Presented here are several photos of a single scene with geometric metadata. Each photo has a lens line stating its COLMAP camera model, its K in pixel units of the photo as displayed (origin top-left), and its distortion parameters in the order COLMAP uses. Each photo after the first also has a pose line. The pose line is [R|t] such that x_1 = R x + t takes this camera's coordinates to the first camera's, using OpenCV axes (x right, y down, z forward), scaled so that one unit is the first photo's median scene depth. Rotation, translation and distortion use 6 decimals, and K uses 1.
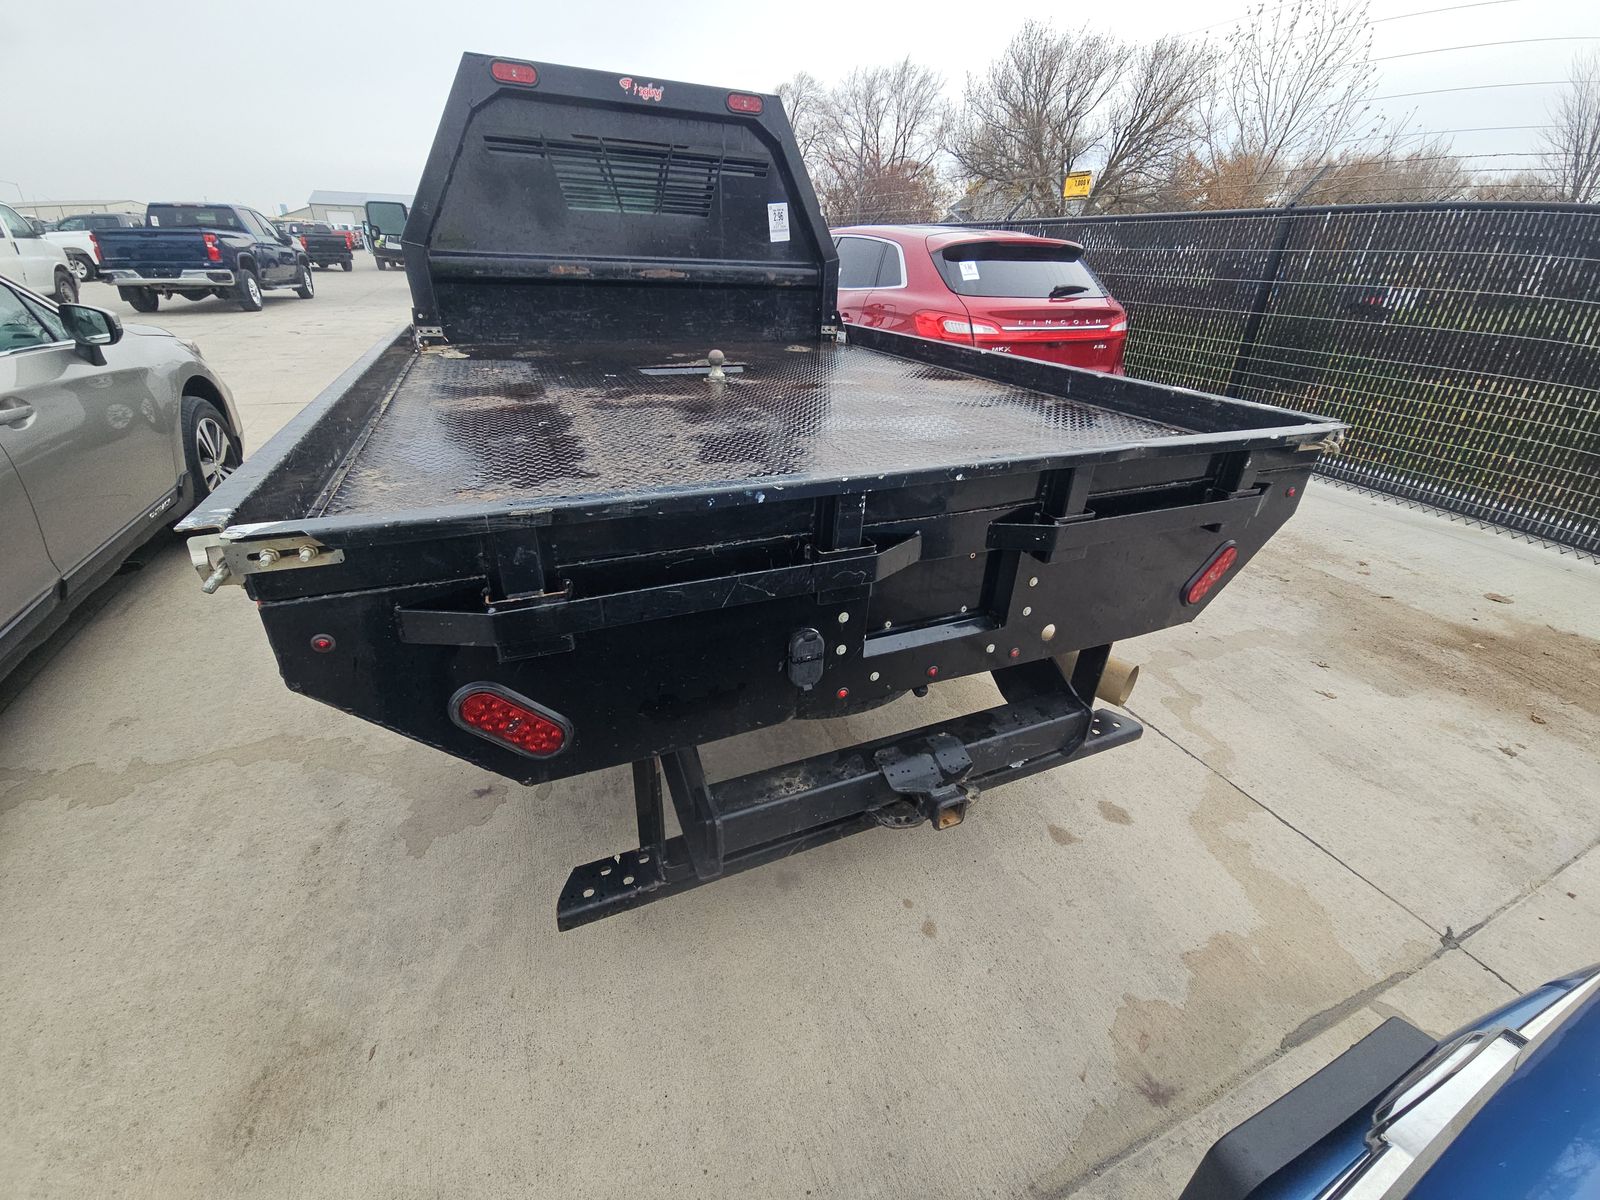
lens RADIAL K [[645.0, 0, 798.0], [0, 645.0, 590.0], [0, 0, 1]] dist [0.008905, -0.007748]
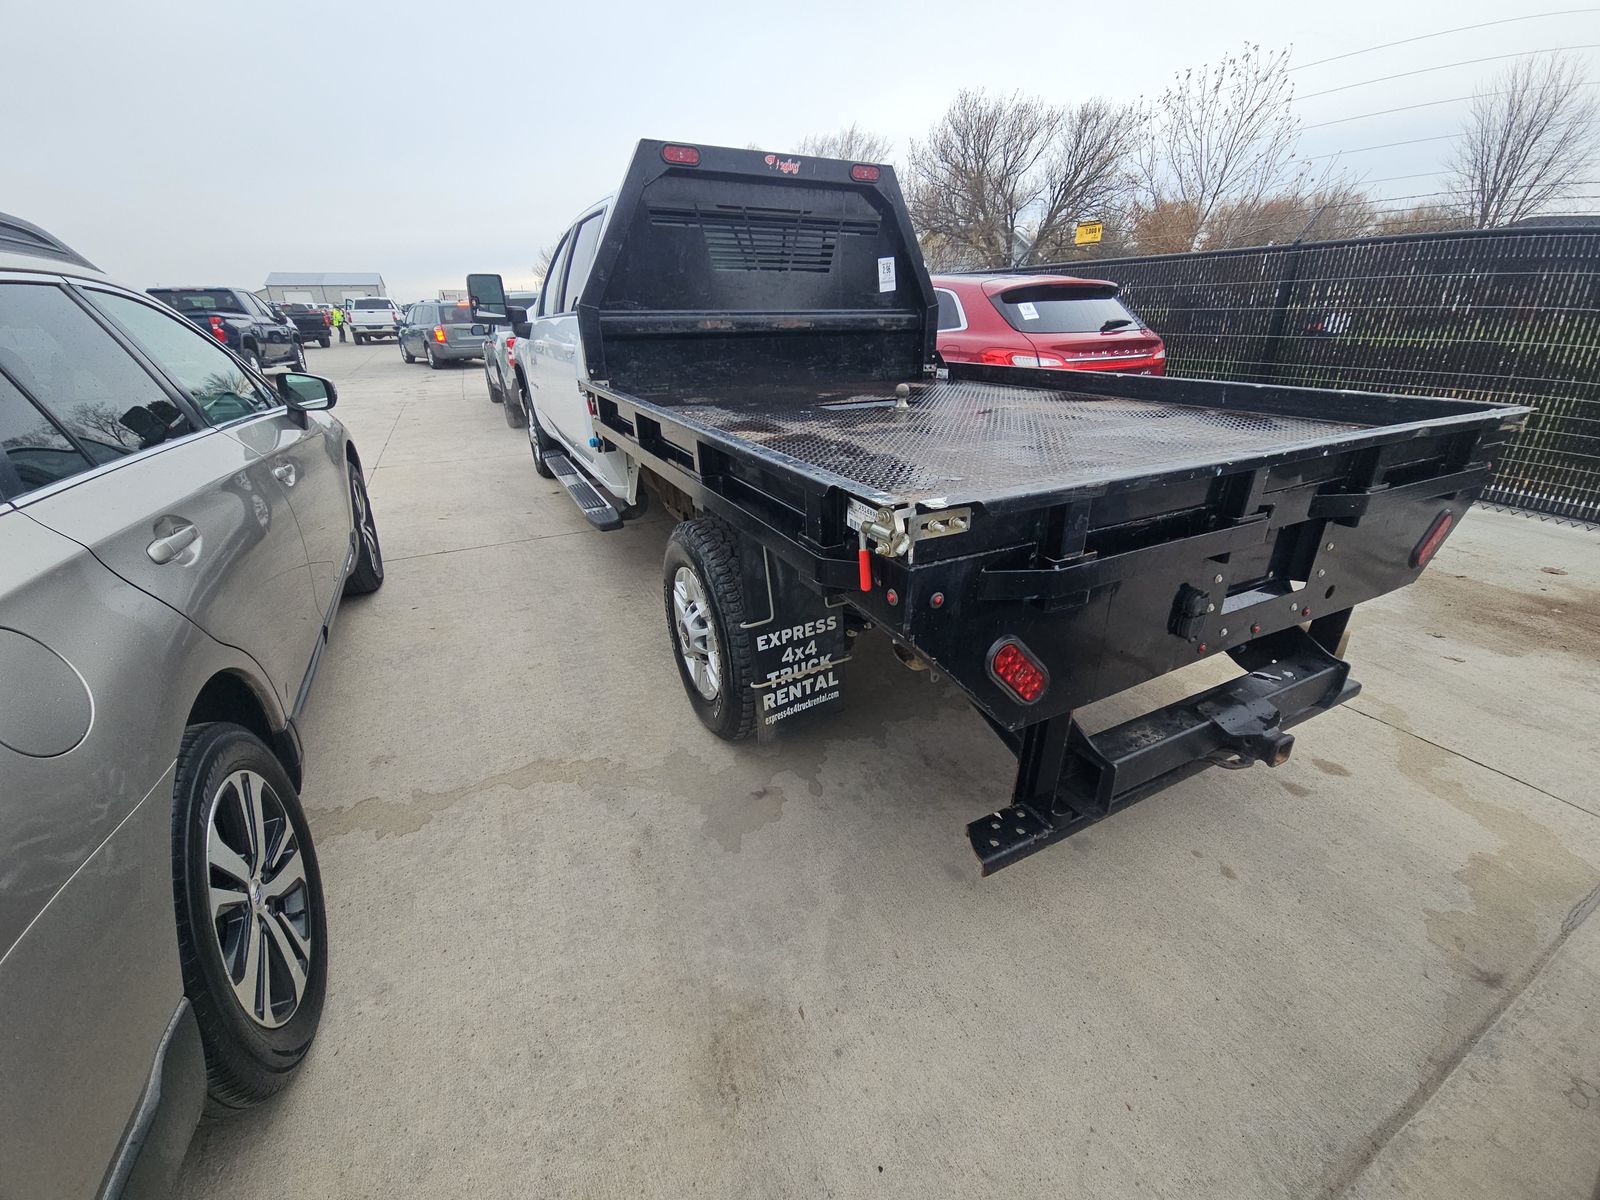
lens RADIAL K [[645.0, 0, 798.0], [0, 645.0, 590.0], [0, 0, 1]] dist [0.008905, -0.007748]
pose [[0.996906, -0.065634, 0.043256, -0.263851], [0.068532, 0.995237, -0.069324, 0.032638], [-0.038500, 0.072074, 0.996656, -0.053831]]
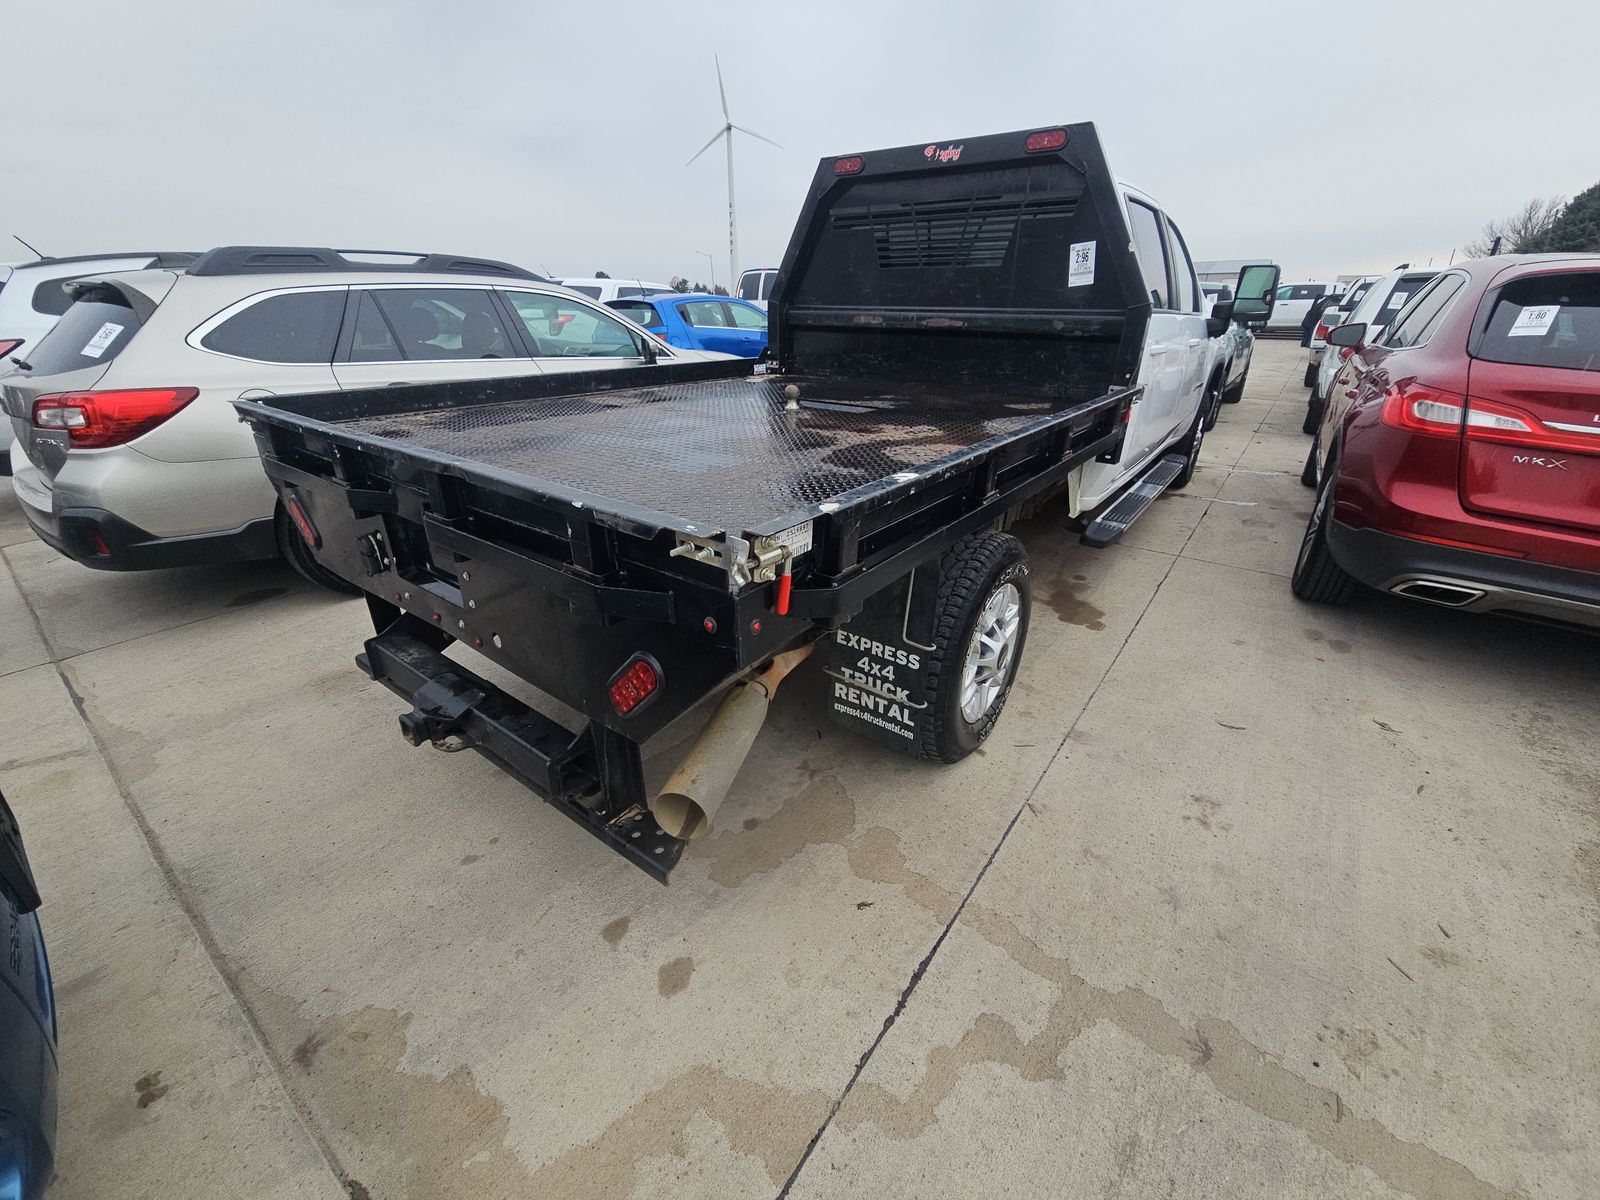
lens RADIAL K [[645.0, 0, 798.0], [0, 645.0, 590.0], [0, 0, 1]] dist [0.008905, -0.007748]
pose [[0.500086, 0.324043, -0.803063, 0.608439], [-0.388884, 0.912618, 0.126083, -0.137559], [0.773746, 0.249246, 0.582403, 0.319757]]
